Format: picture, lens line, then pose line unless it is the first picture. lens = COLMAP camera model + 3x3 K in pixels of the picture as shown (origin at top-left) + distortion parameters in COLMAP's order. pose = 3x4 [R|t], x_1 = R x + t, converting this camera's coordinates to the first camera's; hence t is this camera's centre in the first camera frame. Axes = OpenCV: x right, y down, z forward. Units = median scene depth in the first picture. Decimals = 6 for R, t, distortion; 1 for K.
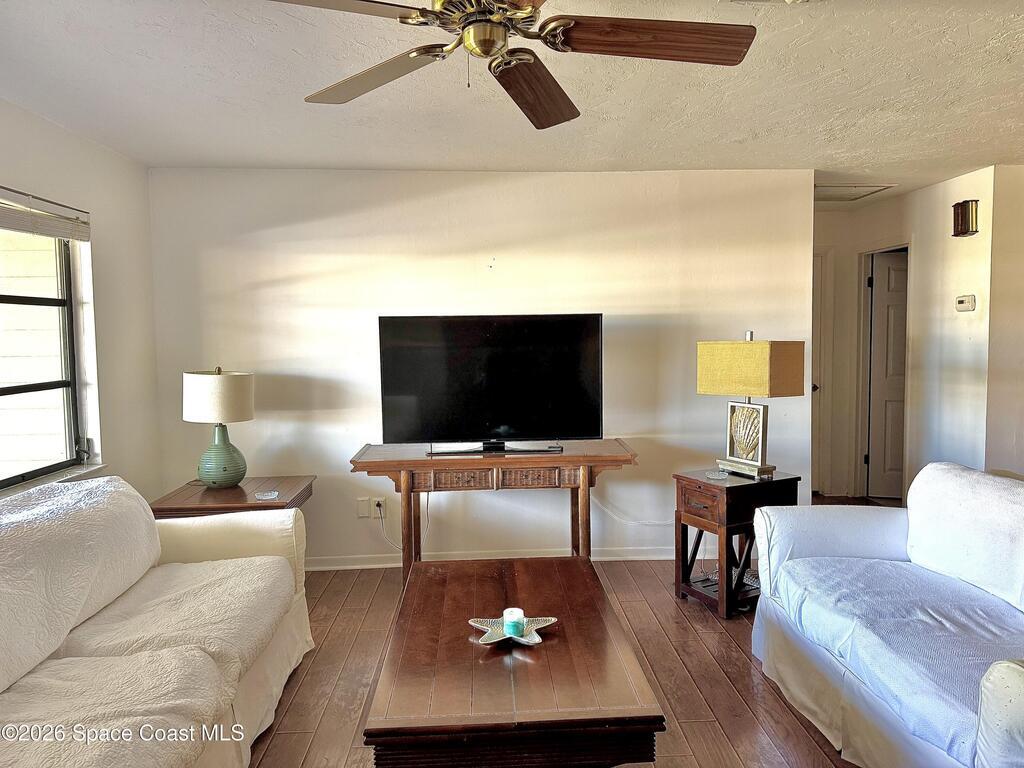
lens RADIAL K [[713.8, 0, 518.4], [0, 713.8, 380.2], [0, 0, 1]] dist [0.026254, -0.004621]
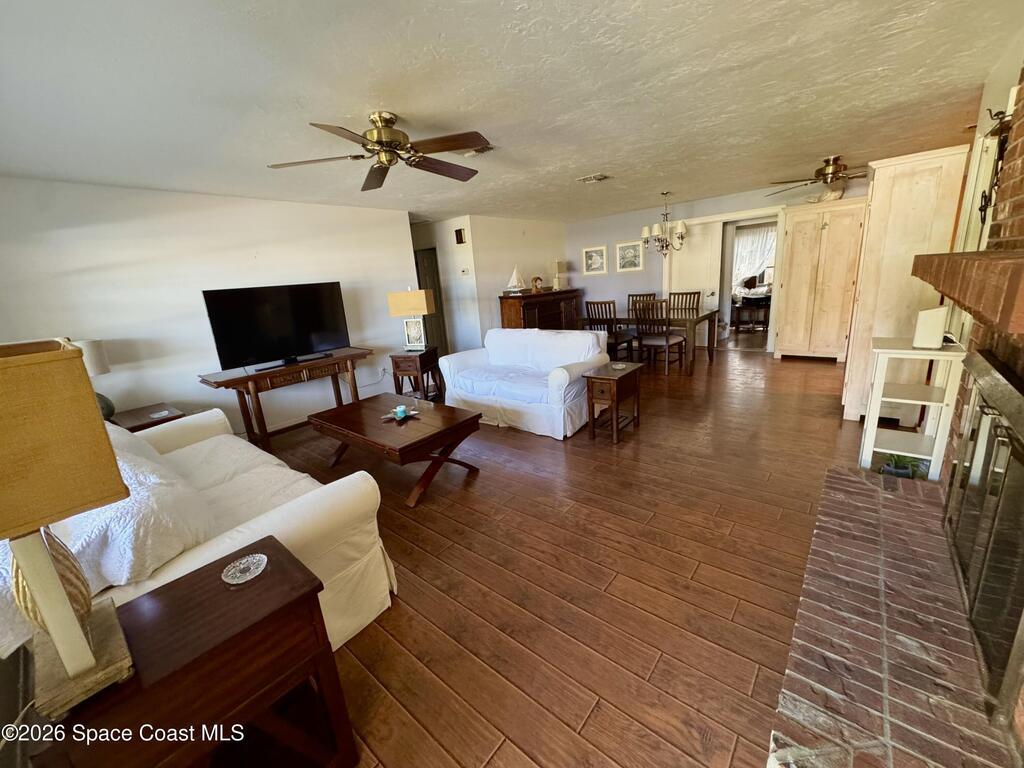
lens RADIAL K [[407.7, 0, 512.4], [0, 407.7, 381.8], [0, 0, 1]] dist [-0.004086, 0.001340]
pose [[0.671103, -0.222496, 0.707190, -0.400606], [0.121797, 0.974030, 0.190867, 0.017143], [-0.731291, -0.041958, 0.680774, -0.110836]]
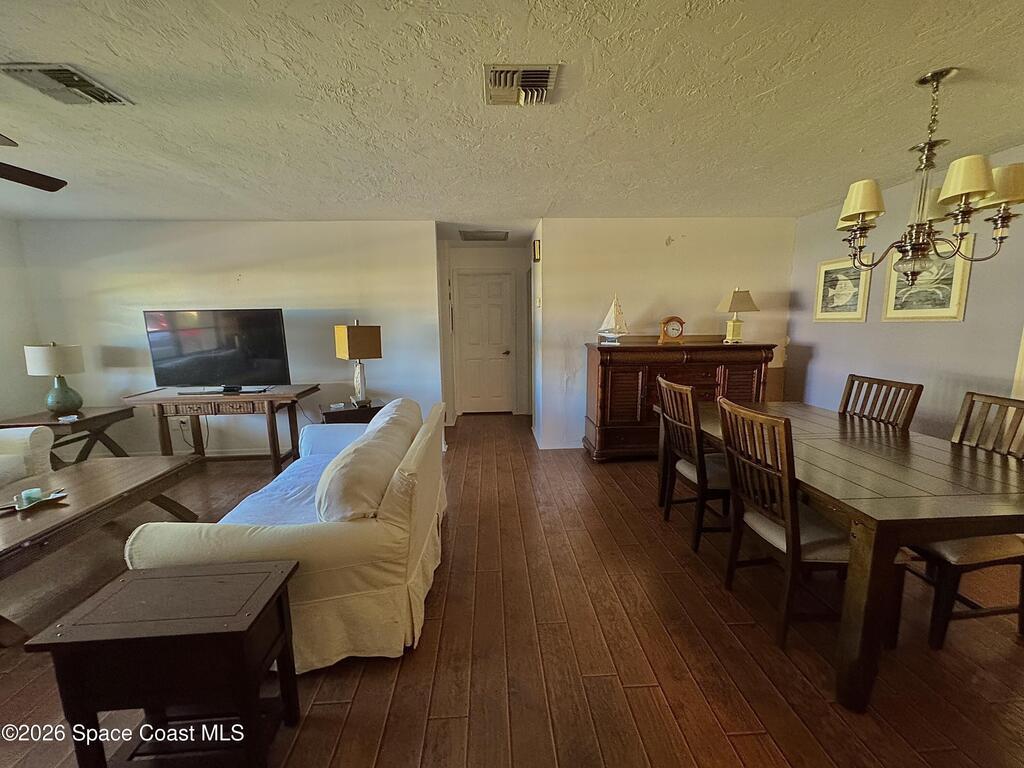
lens RADIAL K [[407.7, 0, 509.7], [0, 407.7, 377.3], [0, 0, 1]] dist [-0.004086, 0.001340]
pose [[0.999932, -0.004622, 0.010715, 0.614312], [0.003848, 0.997458, 0.071159, -0.000445], [-0.011017, -0.071113, 0.997407, 0.040076]]
